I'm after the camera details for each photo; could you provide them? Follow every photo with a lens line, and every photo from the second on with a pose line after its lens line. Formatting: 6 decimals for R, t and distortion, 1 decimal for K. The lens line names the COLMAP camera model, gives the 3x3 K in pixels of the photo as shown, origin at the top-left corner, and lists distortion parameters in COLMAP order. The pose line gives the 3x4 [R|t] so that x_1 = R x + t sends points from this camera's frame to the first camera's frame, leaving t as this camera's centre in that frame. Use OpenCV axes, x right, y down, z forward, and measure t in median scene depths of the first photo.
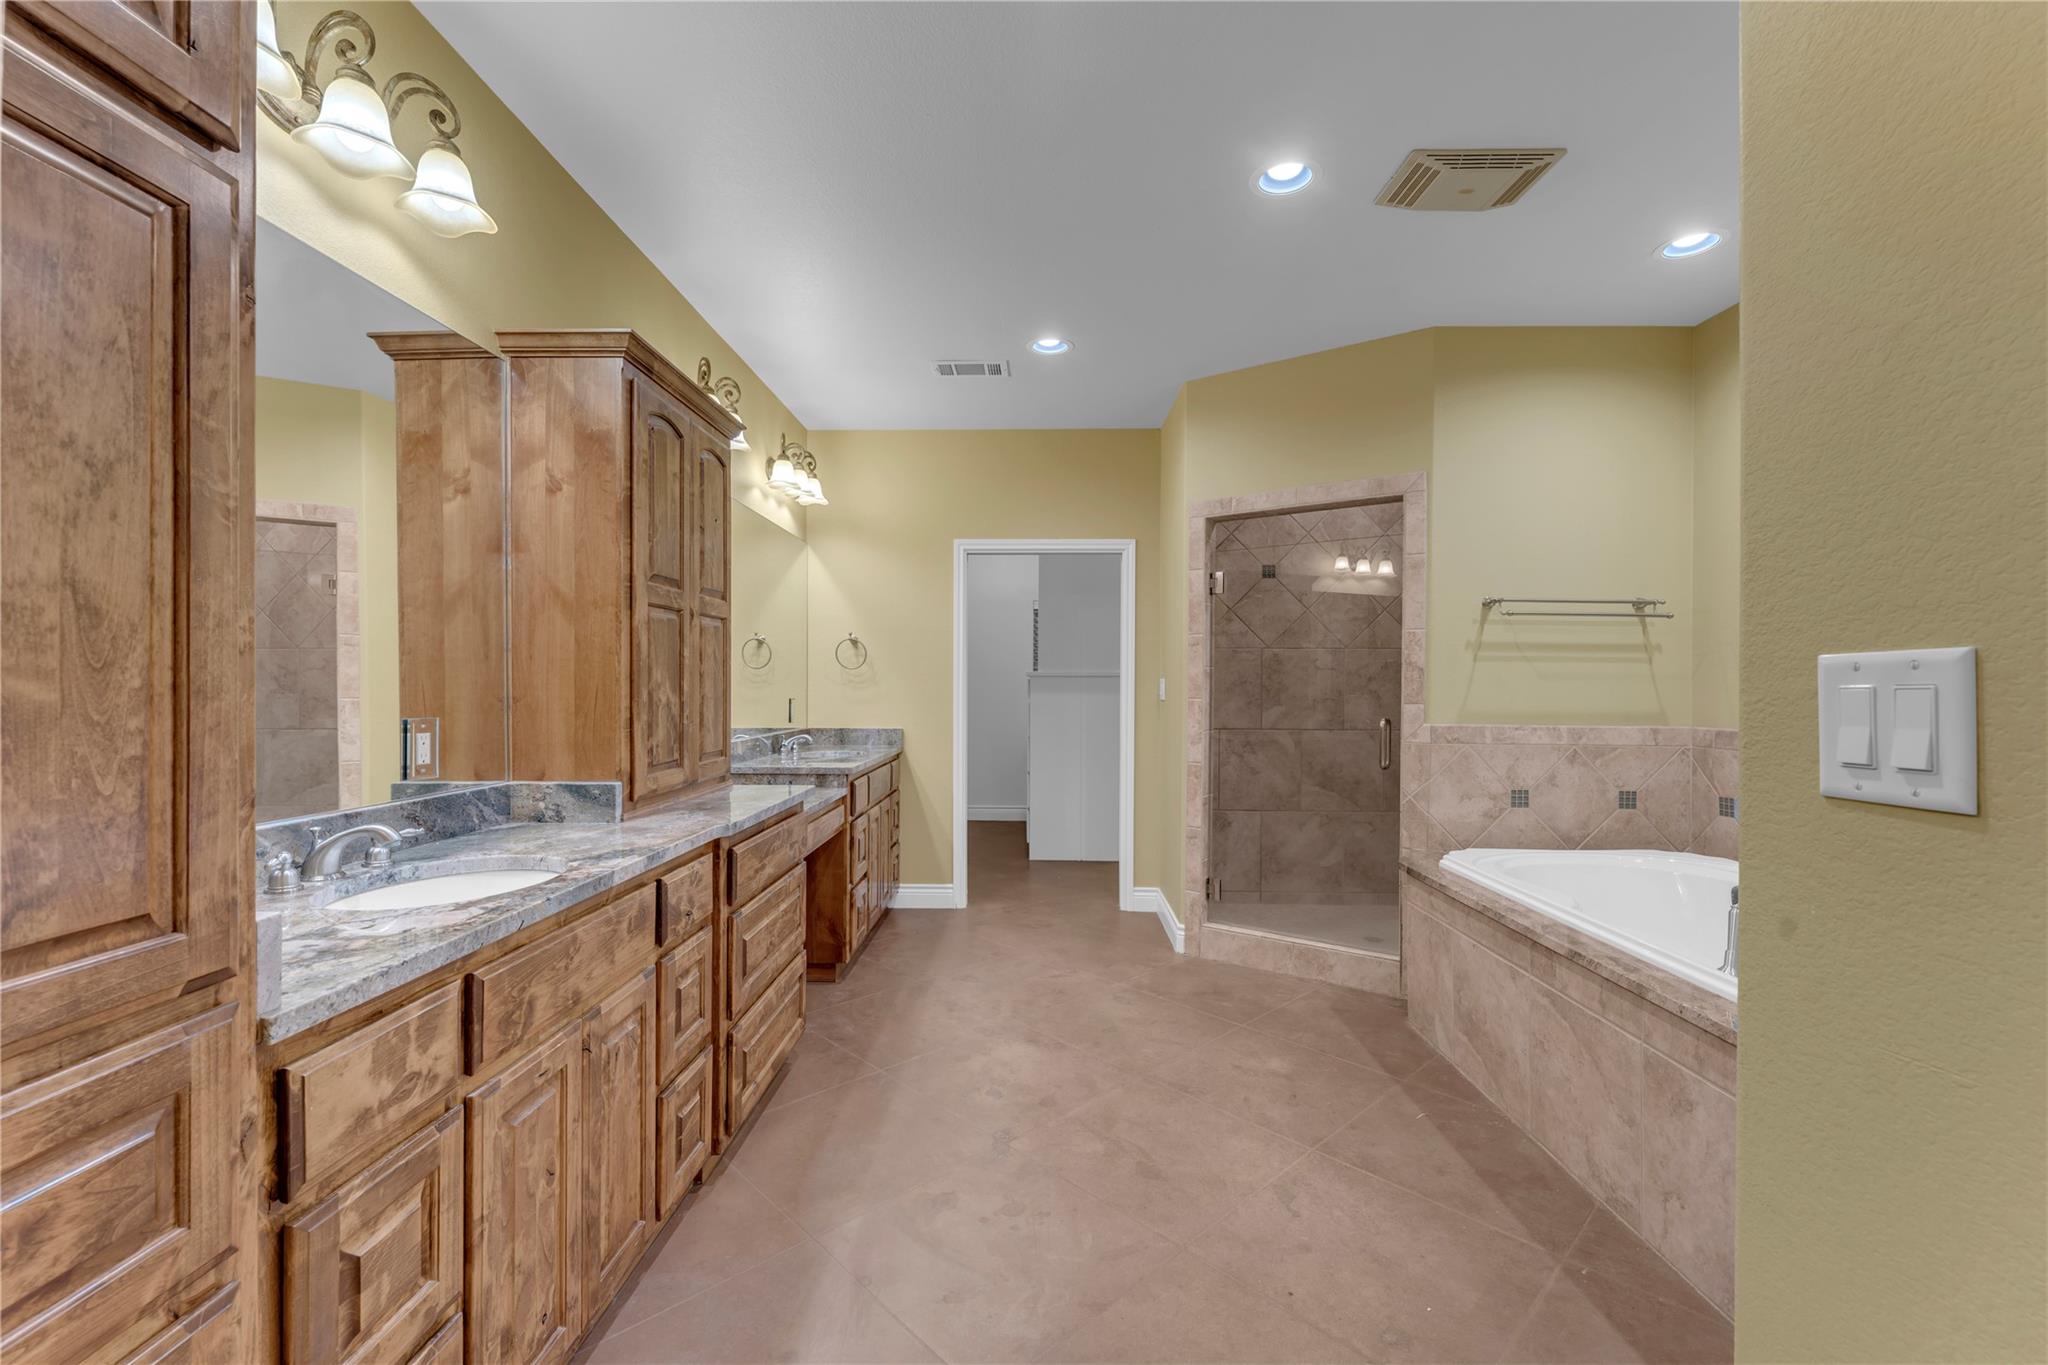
lens RADIAL K [[813.5, 0, 1027.0], [0, 813.5, 679.0], [0, 0, 1]] dist [-0.002292, 0.000251]
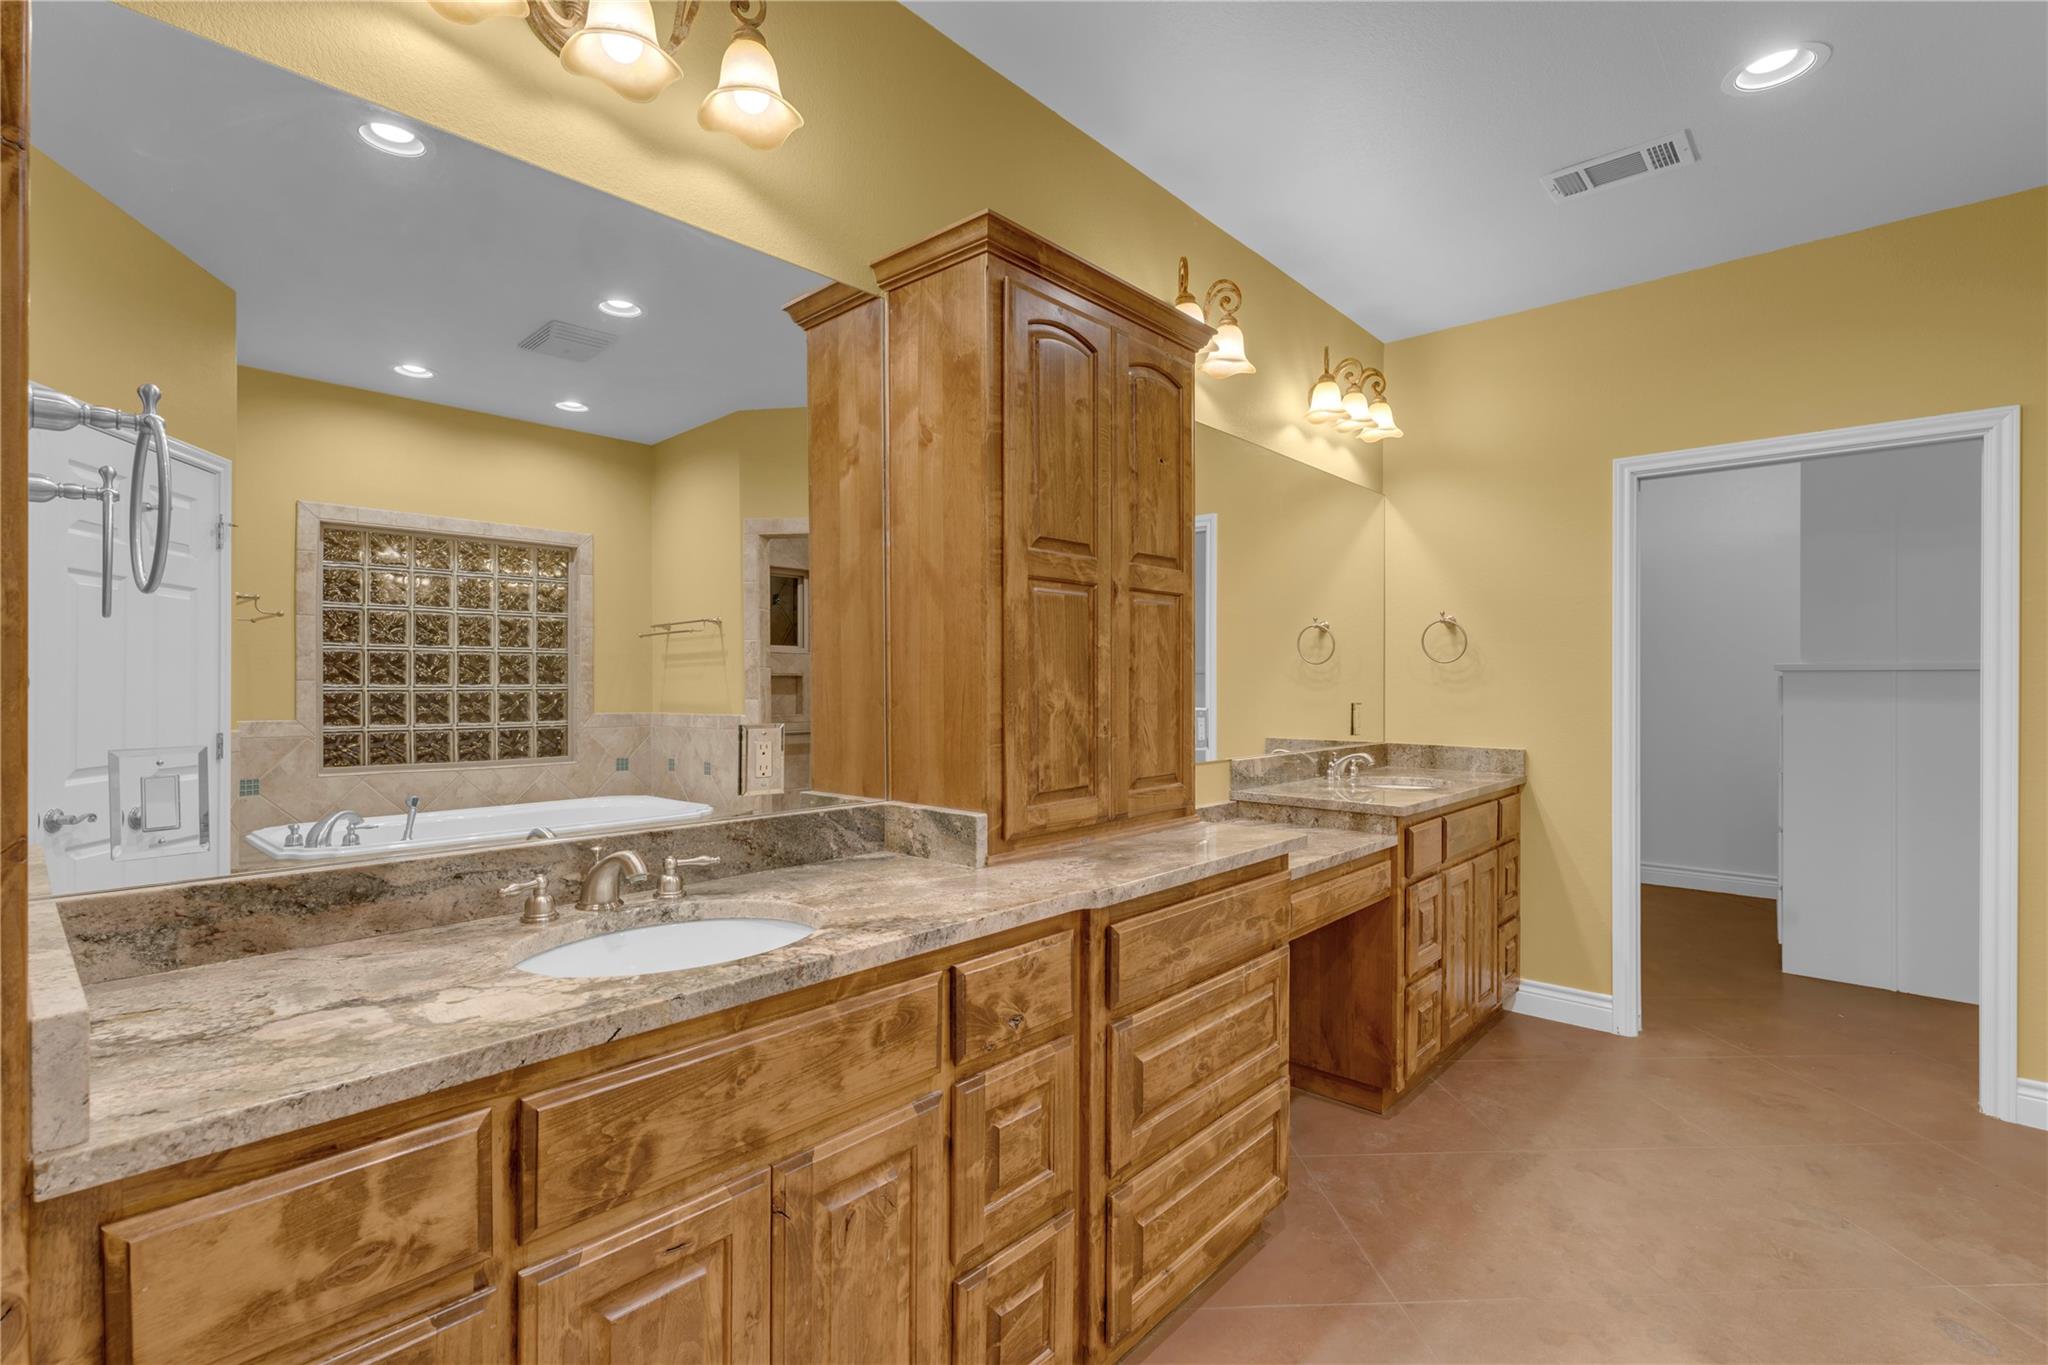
lens RADIAL K [[931.8, 0, 1035.8], [0, 931.8, 676.1], [0, 0, 1]] dist [-0.000090, -0.000609]
pose [[0.763915, -0.004395, -0.645302, 0.071173], [0.003416, 0.999990, -0.002767, 0.001038], [0.645308, -0.000091, 0.763922, 0.275208]]
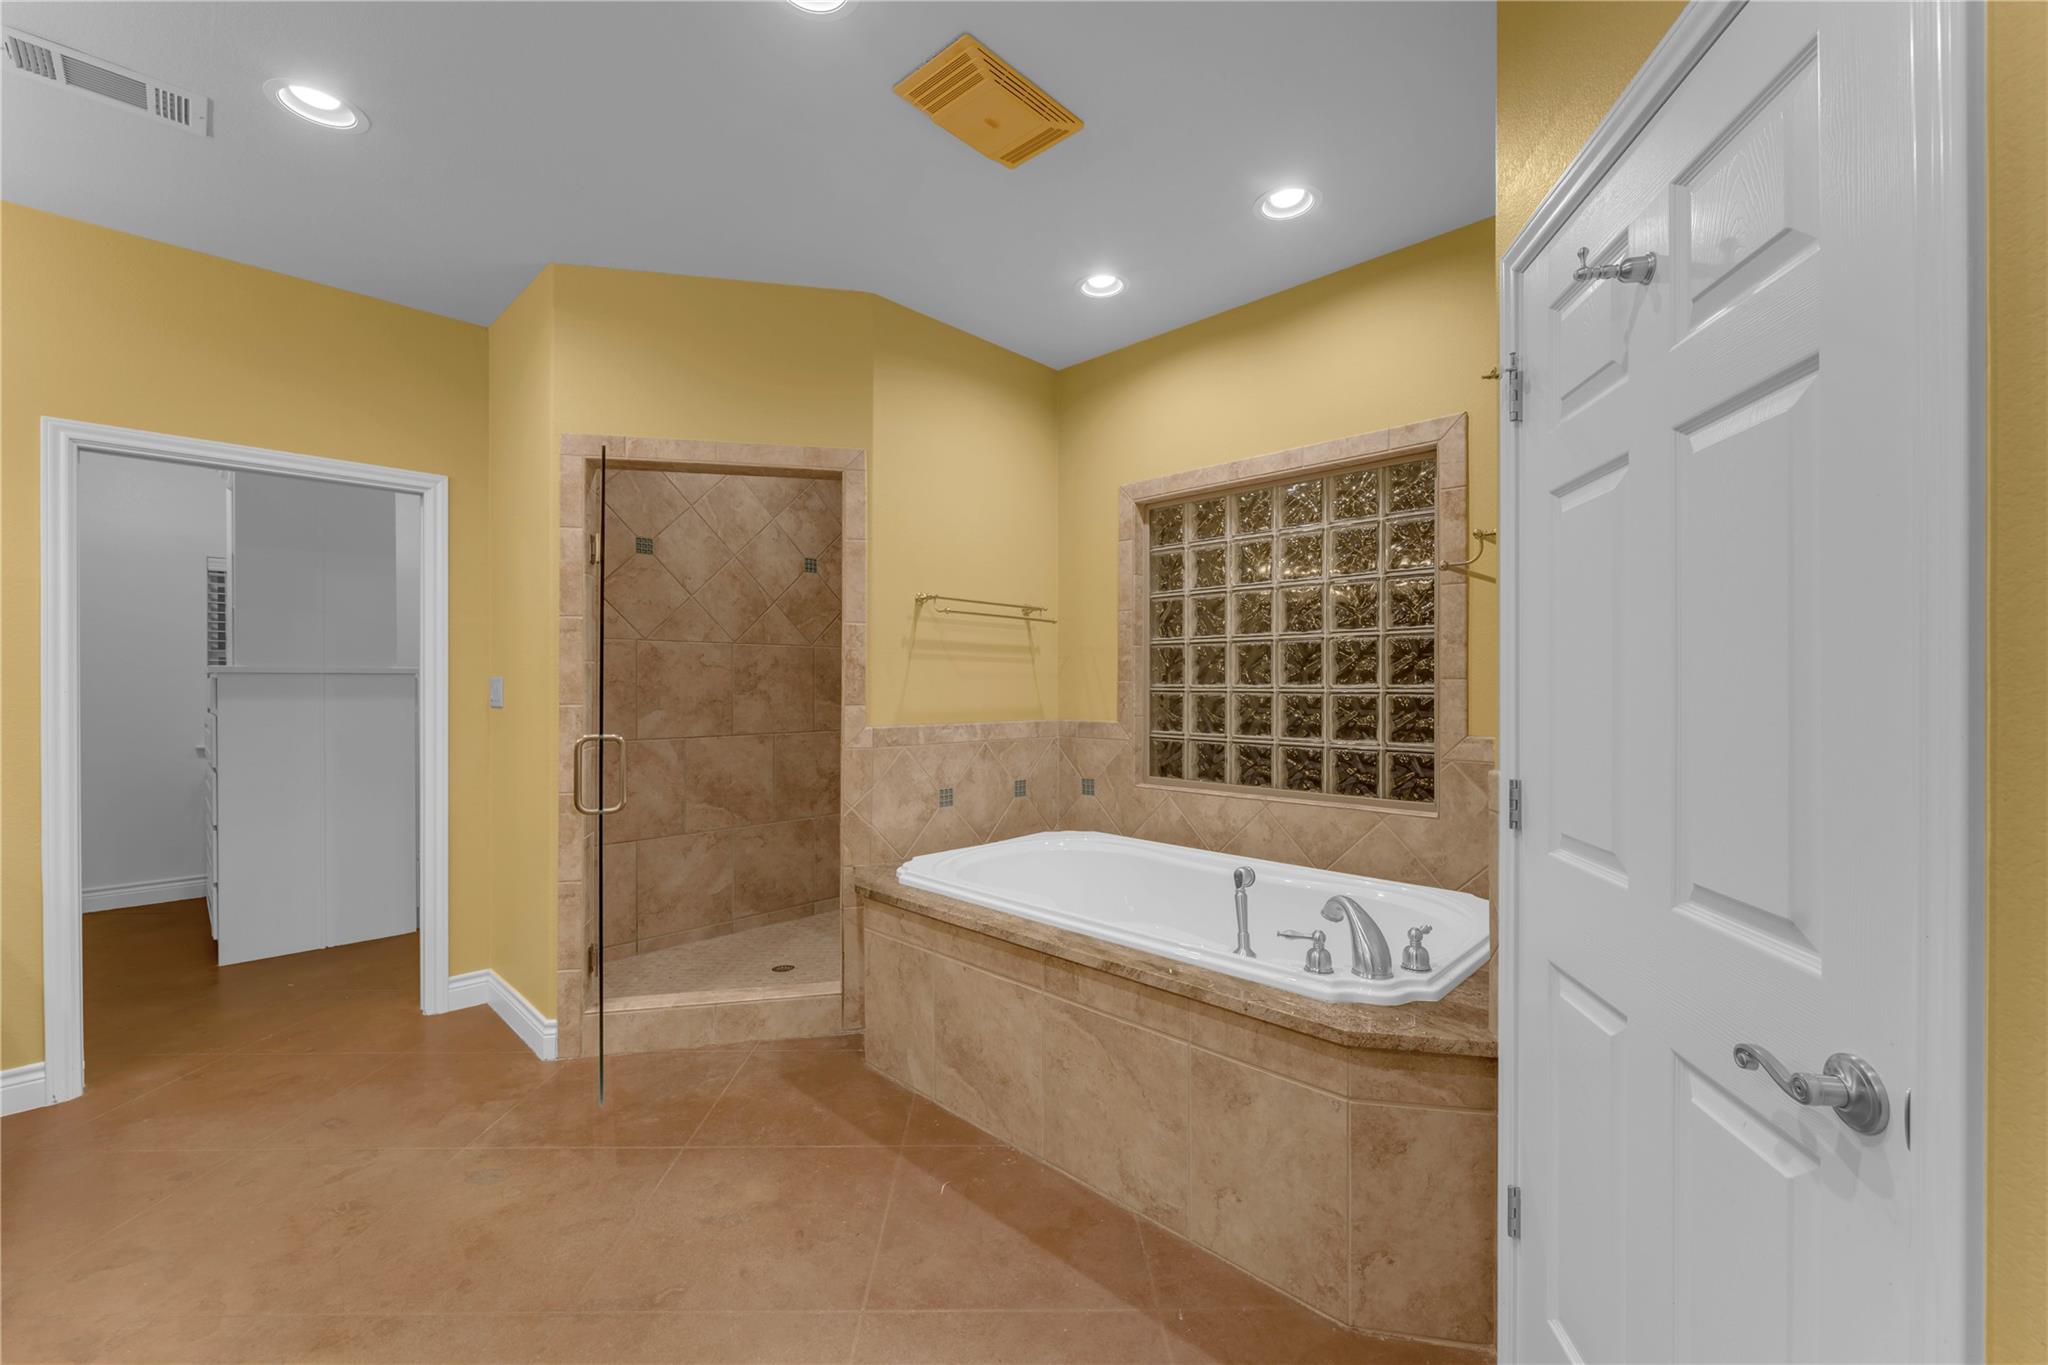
lens RADIAL K [[813.5, 0, 1021.4], [0, 813.5, 684.9], [0, 0, 1]] dist [-0.002292, 0.000251]
pose [[0.686053, -0.005851, 0.727528, -0.070345], [-0.000599, 0.999963, 0.008606, 0.000238], [-0.727552, -0.006340, 0.686023, 0.321758]]
